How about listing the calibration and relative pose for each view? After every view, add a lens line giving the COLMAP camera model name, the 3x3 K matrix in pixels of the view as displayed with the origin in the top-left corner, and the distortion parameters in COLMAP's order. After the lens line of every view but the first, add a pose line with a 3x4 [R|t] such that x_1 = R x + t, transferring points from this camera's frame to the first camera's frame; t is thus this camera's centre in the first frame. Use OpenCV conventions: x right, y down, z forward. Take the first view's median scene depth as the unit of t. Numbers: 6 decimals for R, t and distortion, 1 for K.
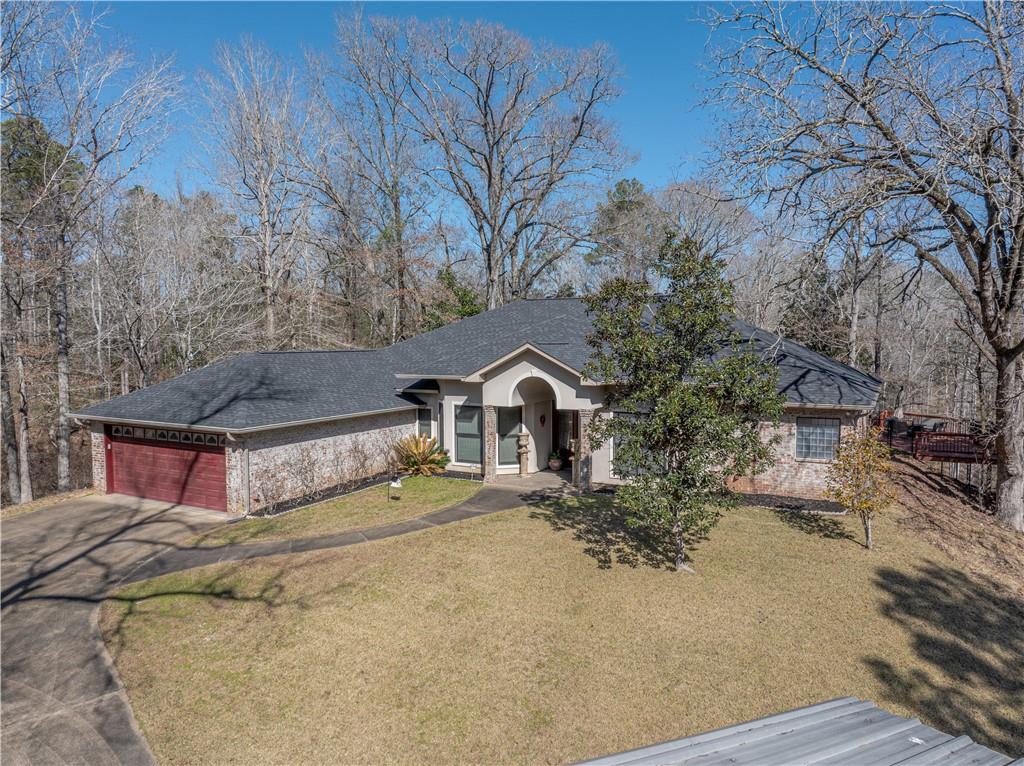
lens RADIAL K [[714.8, 0, 518.7], [0, 714.8, 377.4], [0, 0, 1]] dist [-0.035805, 0.000716]
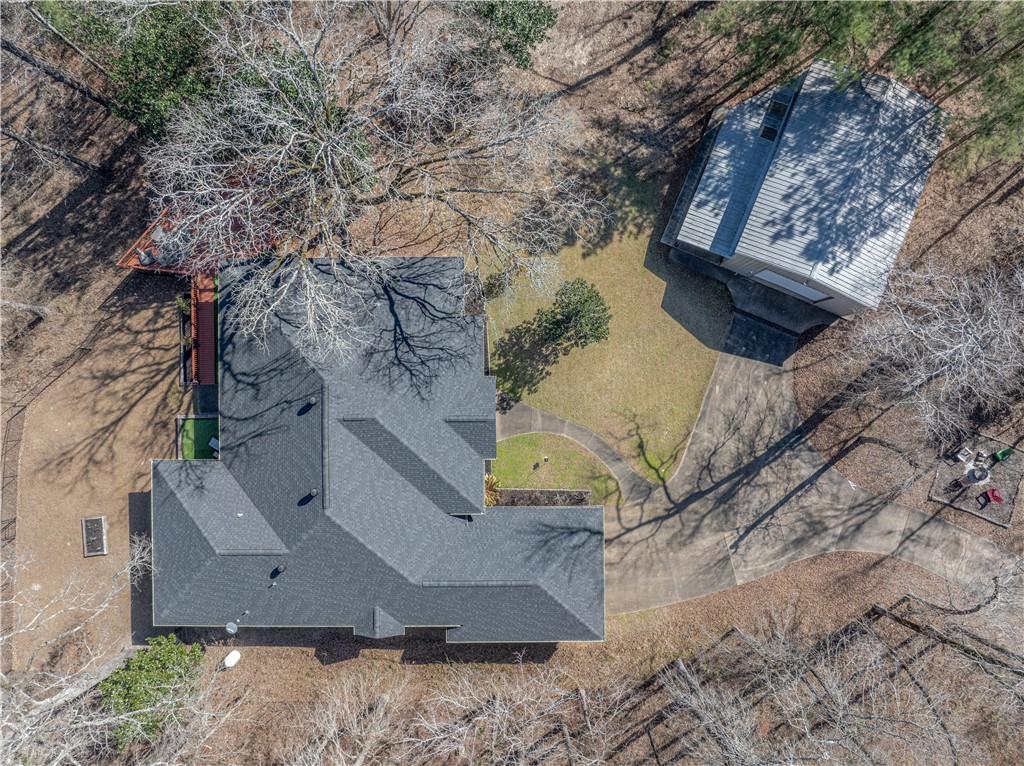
lens RADIAL K [[714.8, 0, 515.0], [0, 714.8, 385.6], [0, 0, 1]] dist [-0.035805, 0.000716]
pose [[-0.478144, -0.877019, 0.047070, -0.051506], [0.101781, -0.002098, 0.994805, -1.865408], [-0.872364, 0.480451, 0.090267, 0.720207]]
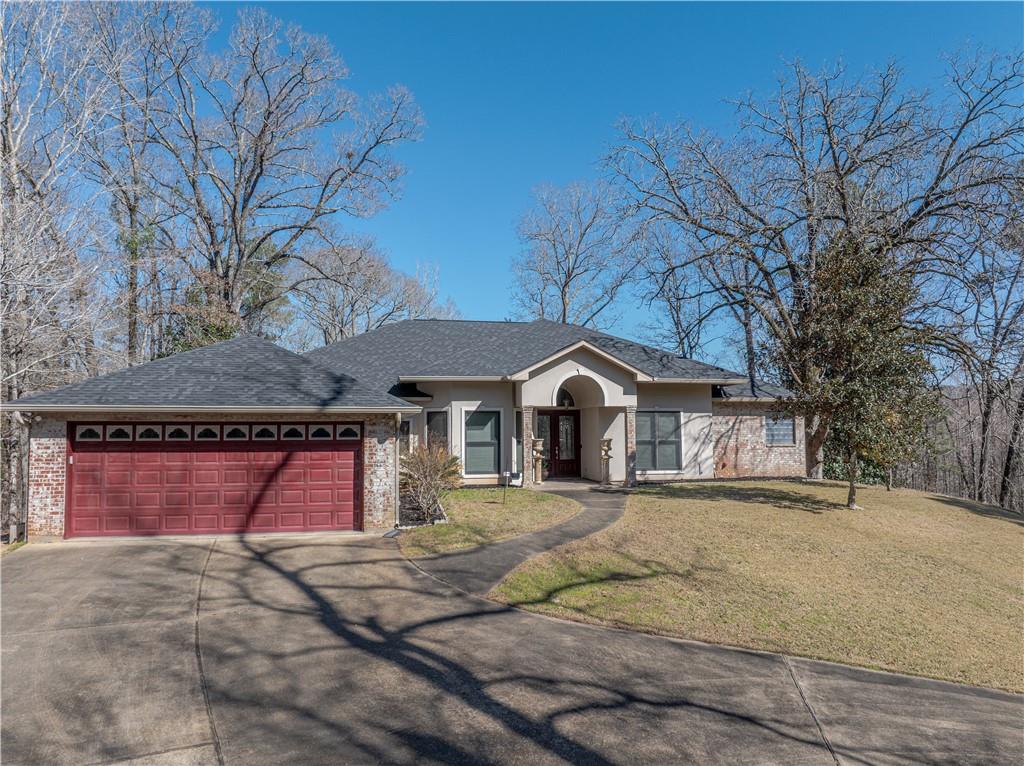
lens RADIAL K [[714.8, 0, 515.4], [0, 714.8, 380.7], [0, 0, 1]] dist [-0.035805, 0.000716]
pose [[0.775417, 0.039926, 0.630186, -0.693654], [0.036242, 0.993540, -0.107540, 0.113262], [-0.630409, 0.106227, 0.768960, 0.289688]]
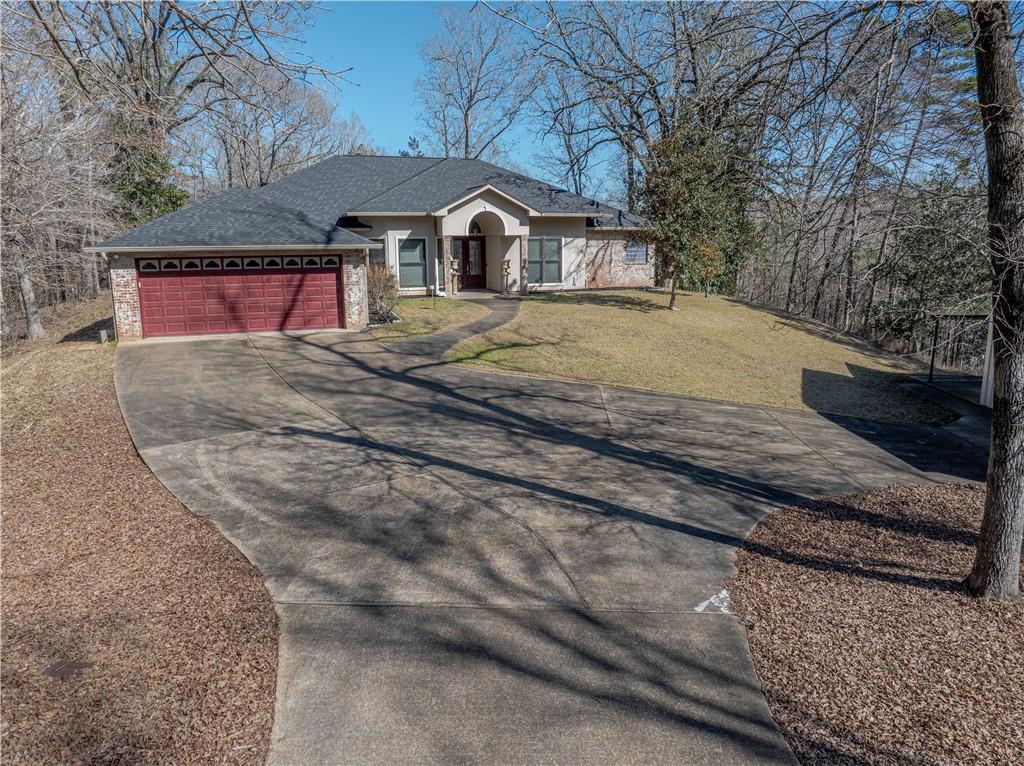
lens RADIAL K [[714.8, 0, 513.6], [0, 714.8, 376.9], [0, 0, 1]] dist [-0.035805, 0.000716]
pose [[0.679541, -0.146458, 0.718870, -0.948763], [0.042340, 0.986067, 0.160872, 0.092369], [-0.732415, -0.078882, 0.676274, 0.052062]]
